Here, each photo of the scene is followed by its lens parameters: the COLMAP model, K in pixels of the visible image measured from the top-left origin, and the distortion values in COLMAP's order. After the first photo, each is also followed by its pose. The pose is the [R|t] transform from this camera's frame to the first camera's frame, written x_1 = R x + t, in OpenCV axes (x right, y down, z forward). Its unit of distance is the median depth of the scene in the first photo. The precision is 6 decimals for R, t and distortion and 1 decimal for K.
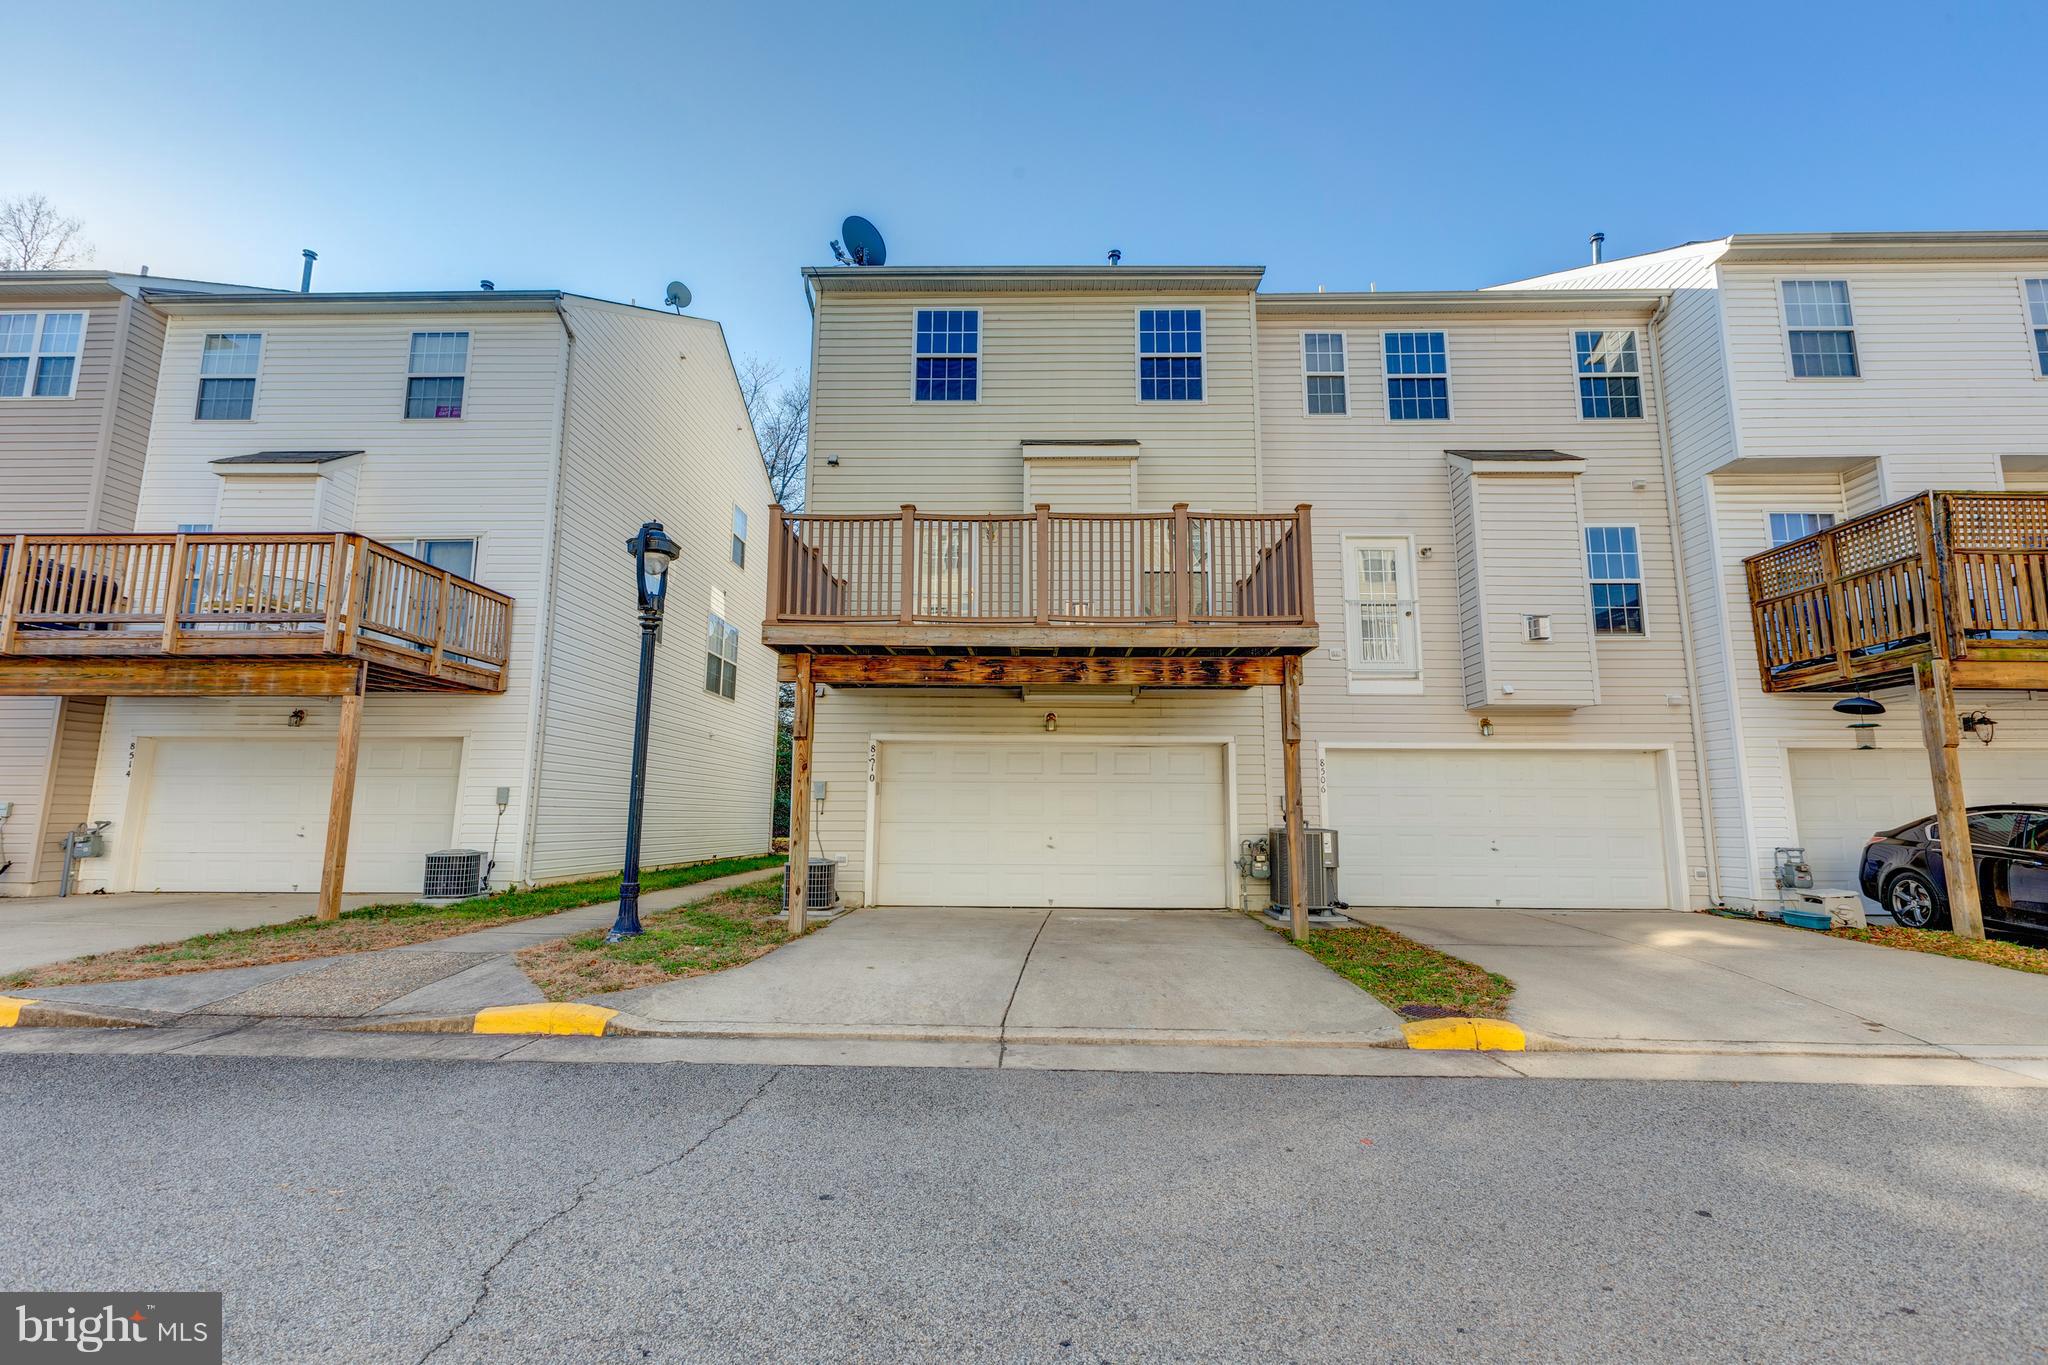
lens RADIAL K [[919.3, 0, 1024.0], [0, 919.3, 682.5], [0, 0, 1]] dist [0.005060, 0.000245]
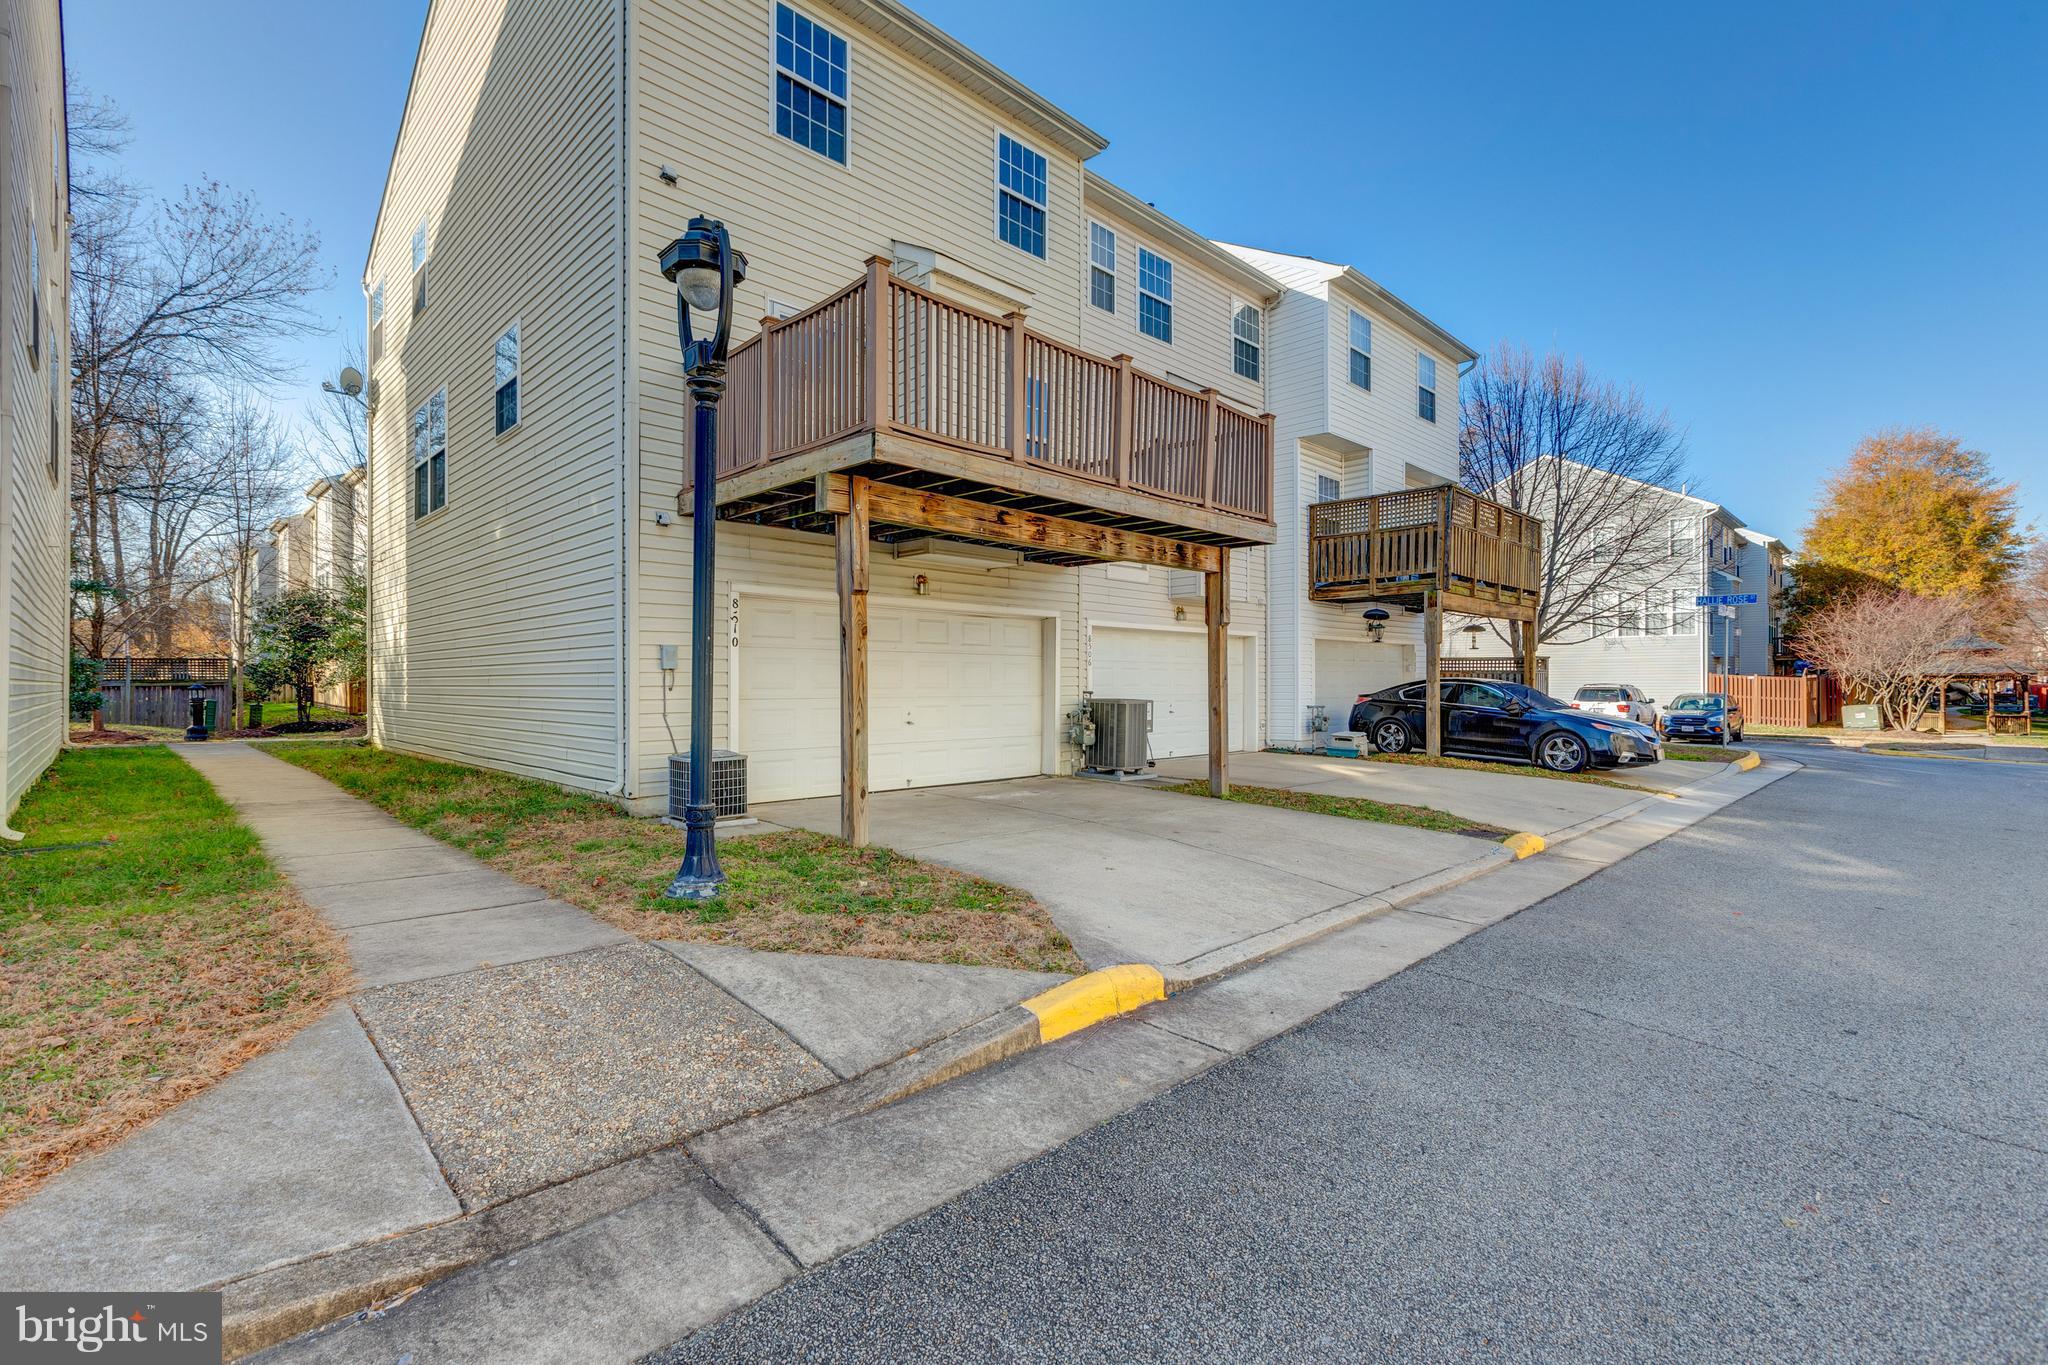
lens RADIAL K [[919.3, 0, 1024.0], [0, 919.3, 682.5], [0, 0, 1]] dist [0.005060, 0.000245]
pose [[0.694192, -0.004619, 0.719775, -0.548137], [-0.103331, 0.988982, 0.106005, 0.032037], [-0.712334, -0.147963, 0.686066, 0.309563]]
